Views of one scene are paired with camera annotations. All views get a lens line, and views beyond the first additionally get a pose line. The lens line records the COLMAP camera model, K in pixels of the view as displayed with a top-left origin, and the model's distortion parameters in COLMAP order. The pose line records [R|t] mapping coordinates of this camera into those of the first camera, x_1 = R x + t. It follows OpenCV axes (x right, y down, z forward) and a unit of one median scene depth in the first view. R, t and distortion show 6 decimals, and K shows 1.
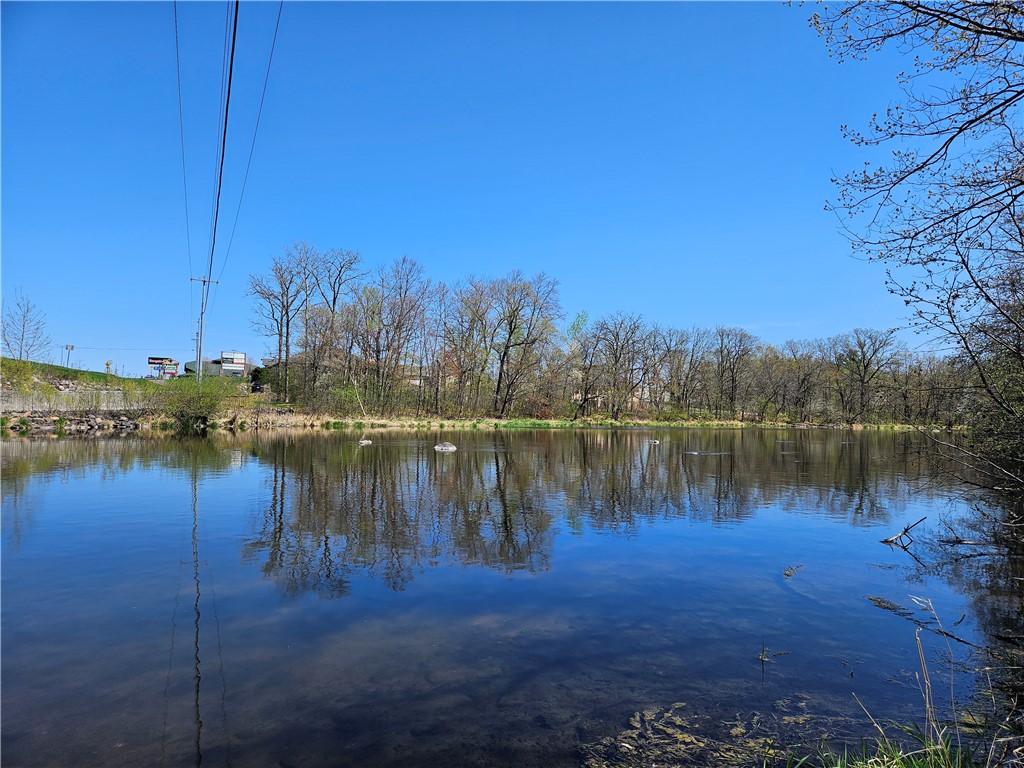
lens RADIAL K [[686.6, 0, 531.3], [0, 686.6, 387.6], [0, 0, 1]] dist [-0.000853, -0.001350]
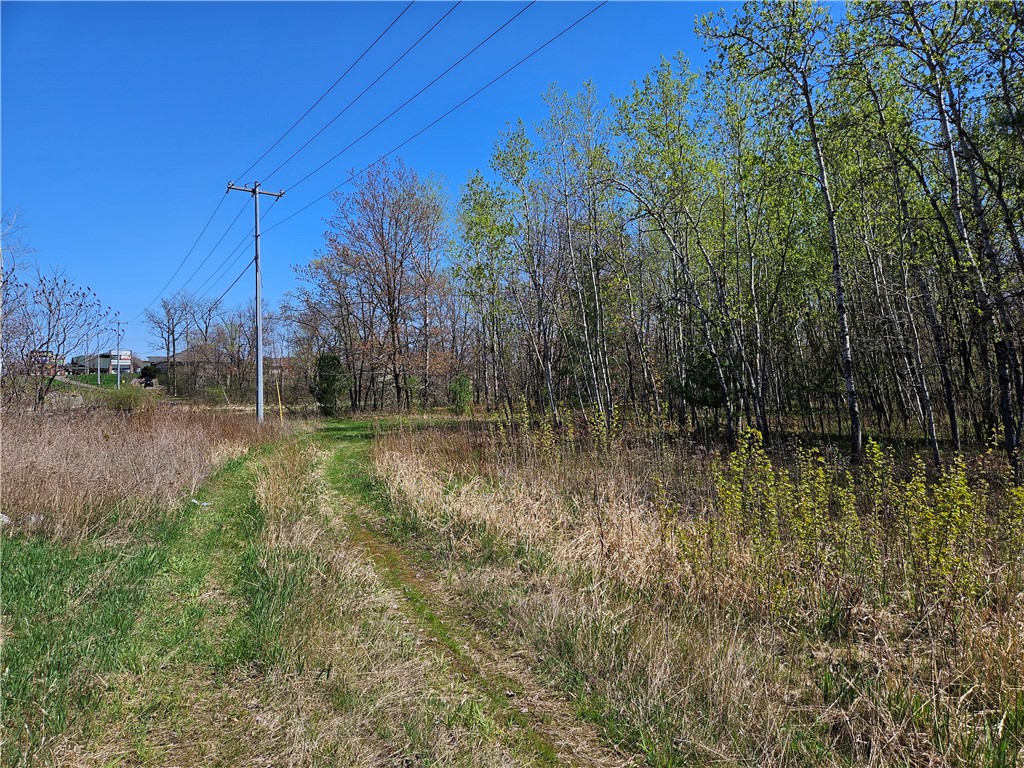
lens RADIAL K [[686.6, 0, 531.3], [0, 686.6, 387.6], [0, 0, 1]] dist [-0.000853, -0.001350]
pose [[0.988135, -0.024895, 0.151559, 0.175768], [0.019048, 0.999022, 0.039908, -0.040190], [-0.152405, -0.036547, 0.987642, -0.570432]]
